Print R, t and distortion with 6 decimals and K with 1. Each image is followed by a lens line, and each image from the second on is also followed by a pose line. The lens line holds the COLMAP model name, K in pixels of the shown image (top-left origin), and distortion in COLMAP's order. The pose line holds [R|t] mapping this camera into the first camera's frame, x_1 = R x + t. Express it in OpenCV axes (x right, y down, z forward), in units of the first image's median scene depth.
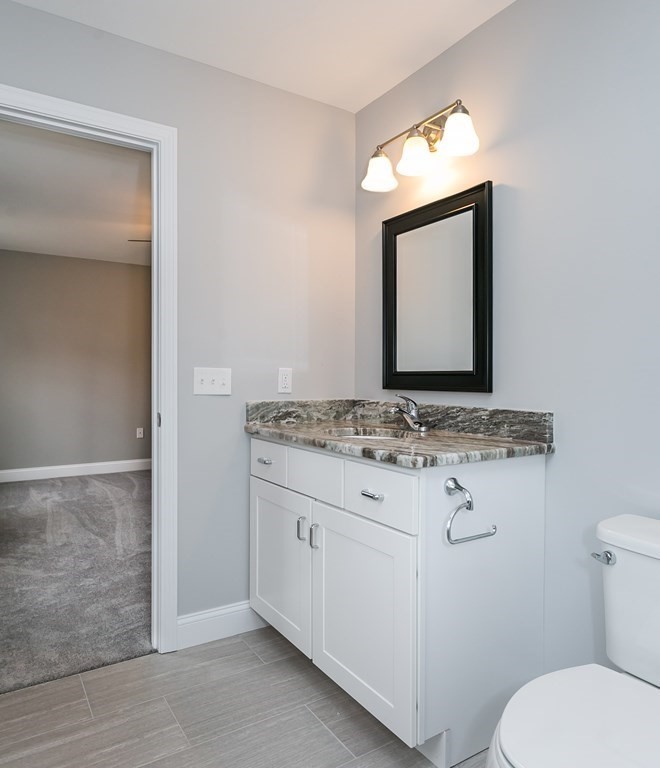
lens RADIAL K [[545.0, 0, 327.5], [0, 545.0, 387.8], [0, 0, 1]] dist [-0.035054, -0.002704]
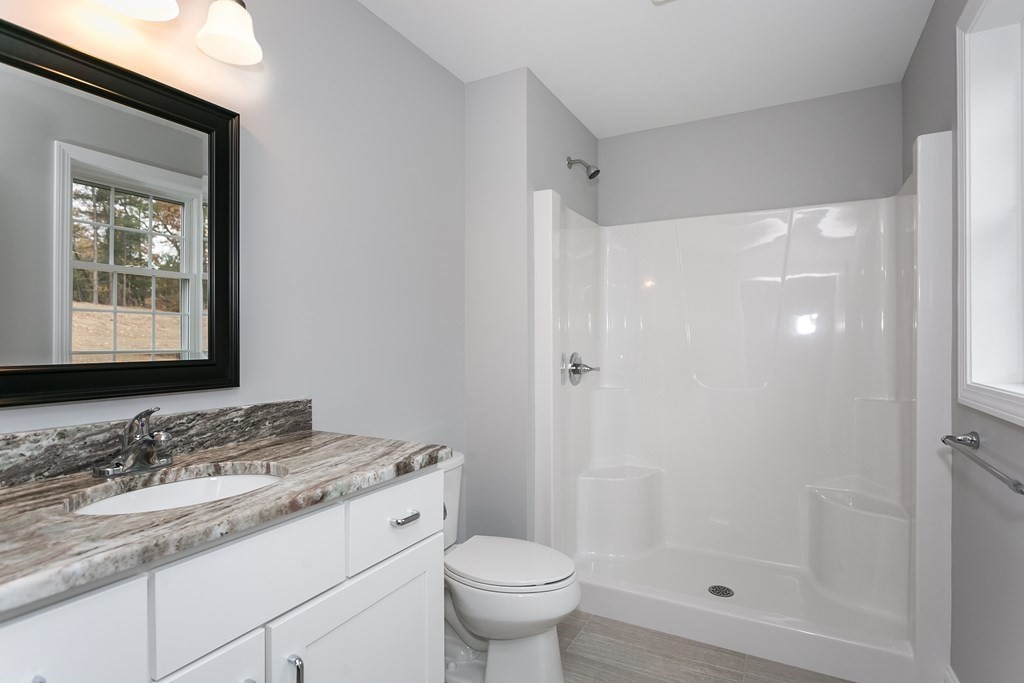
lens RADIAL K [[543.8, 0, 507.6], [0, 543.8, 340.4], [0, 0, 1]] dist [-0.000584, 0.000567]
pose [[-0.509428, 0.001177, 0.860512, -0.586614], [0.021738, 0.999698, 0.011502, -0.059590], [-0.860238, 0.024565, -0.509300, 1.107181]]
